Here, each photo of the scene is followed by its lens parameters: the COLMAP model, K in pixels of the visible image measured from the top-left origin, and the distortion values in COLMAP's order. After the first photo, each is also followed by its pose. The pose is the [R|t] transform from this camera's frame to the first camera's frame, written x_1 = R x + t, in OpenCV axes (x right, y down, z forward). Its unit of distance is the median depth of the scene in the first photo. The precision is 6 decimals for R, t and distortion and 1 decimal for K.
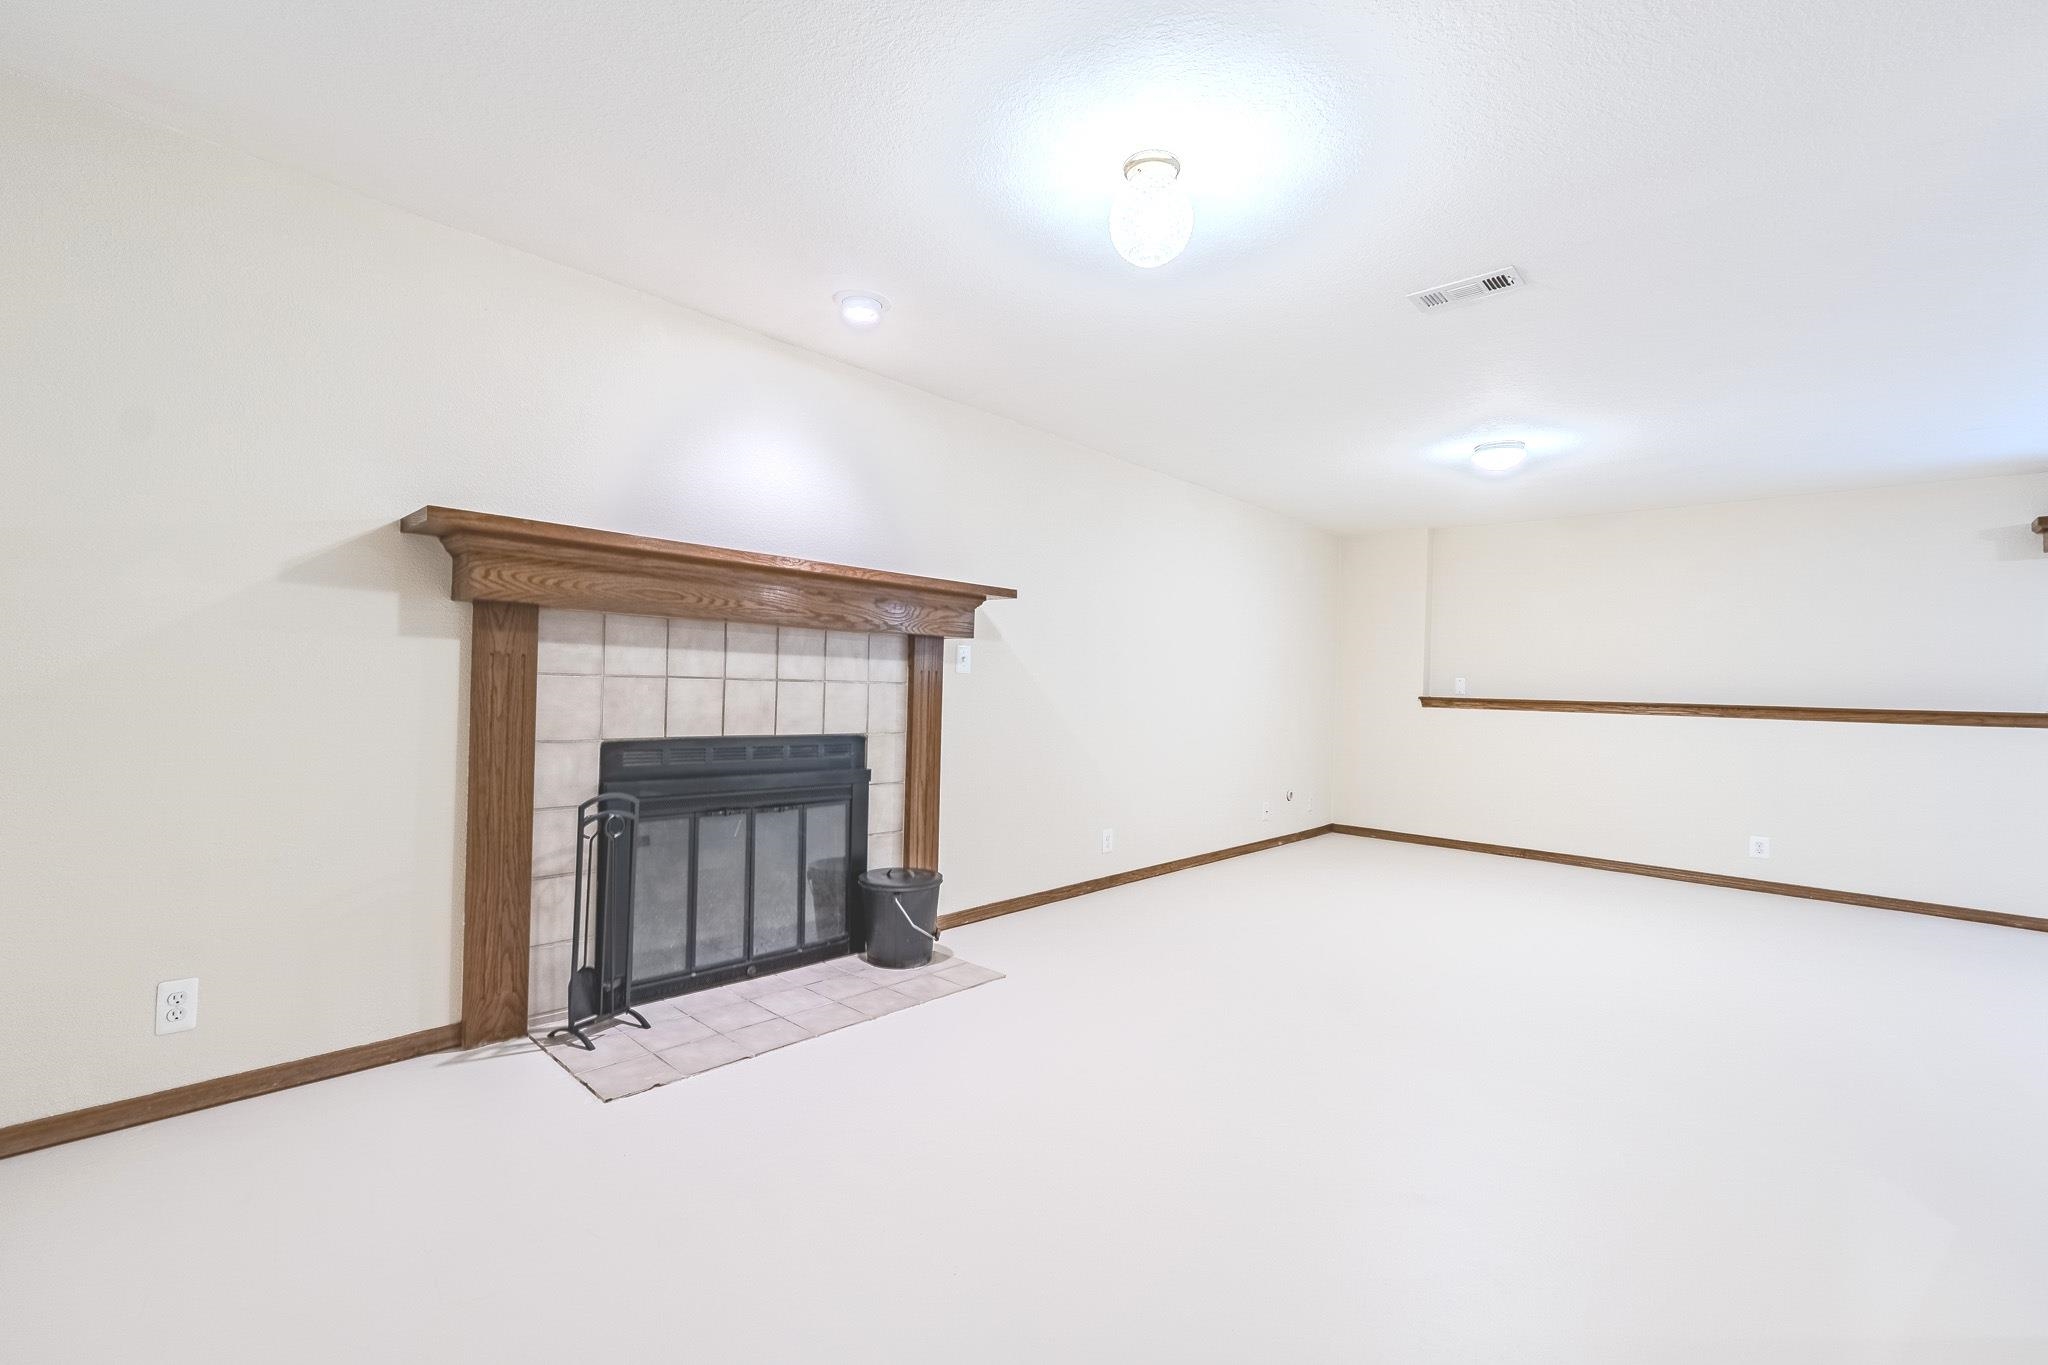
lens RADIAL K [[874.3, 0, 1023.9], [0, 874.3, 685.7], [0, 0, 1]] dist [0.004560, 0.001119]
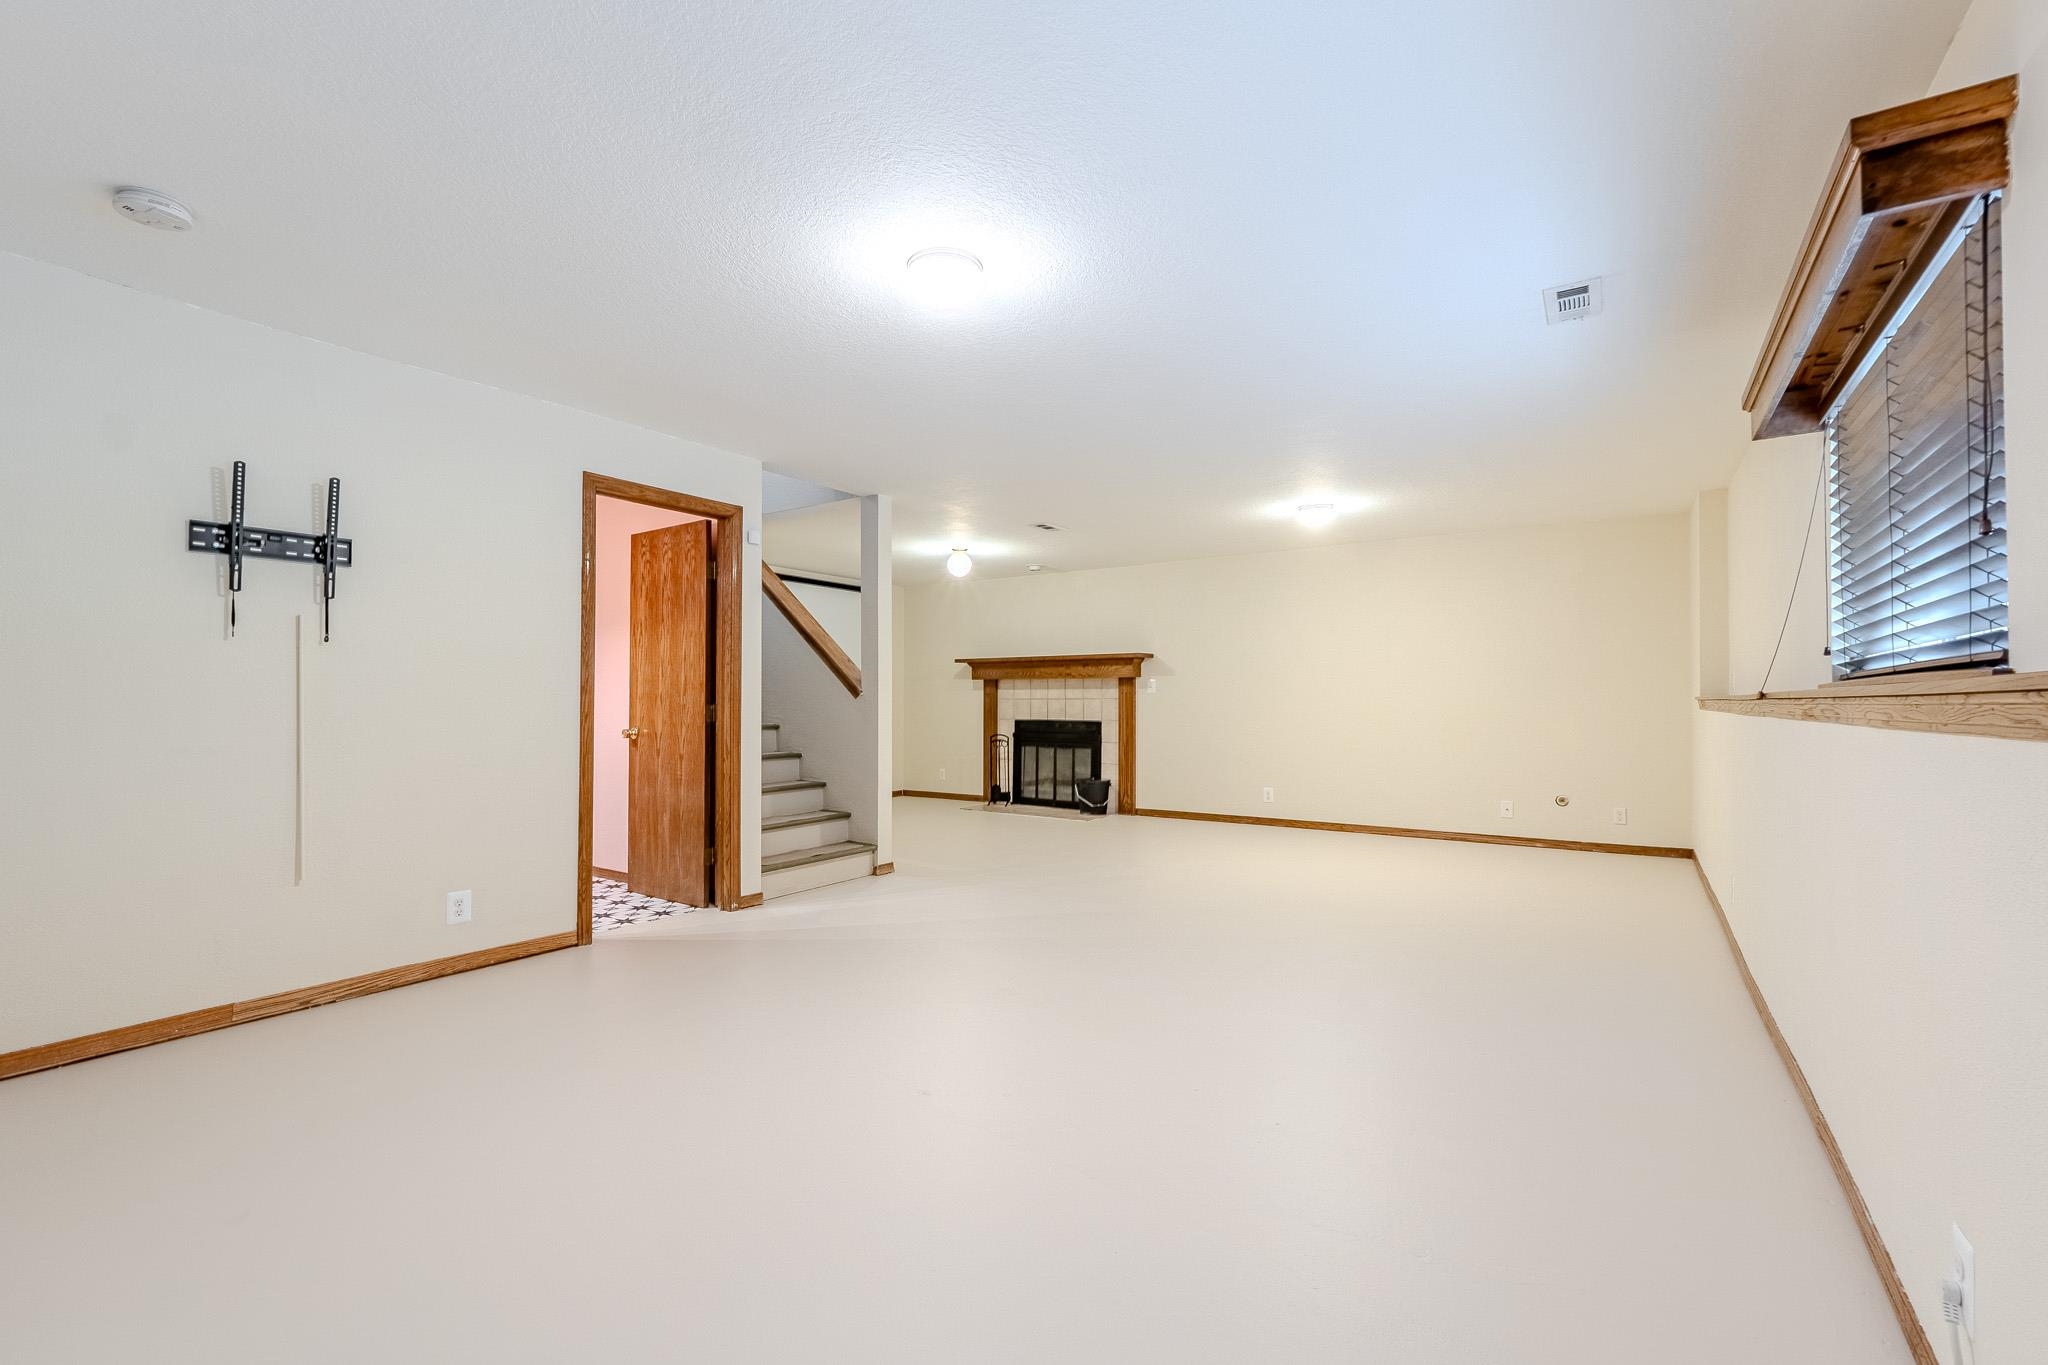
lens RADIAL K [[874.3, 0, 1025.3], [0, 874.3, 685.1], [0, 0, 1]] dist [0.004560, 0.001119]
pose [[0.164414, -0.039764, -0.985590, 2.270219], [0.009030, 0.999206, -0.038807, 0.052133], [0.986350, -0.002519, 0.164643, 0.435616]]
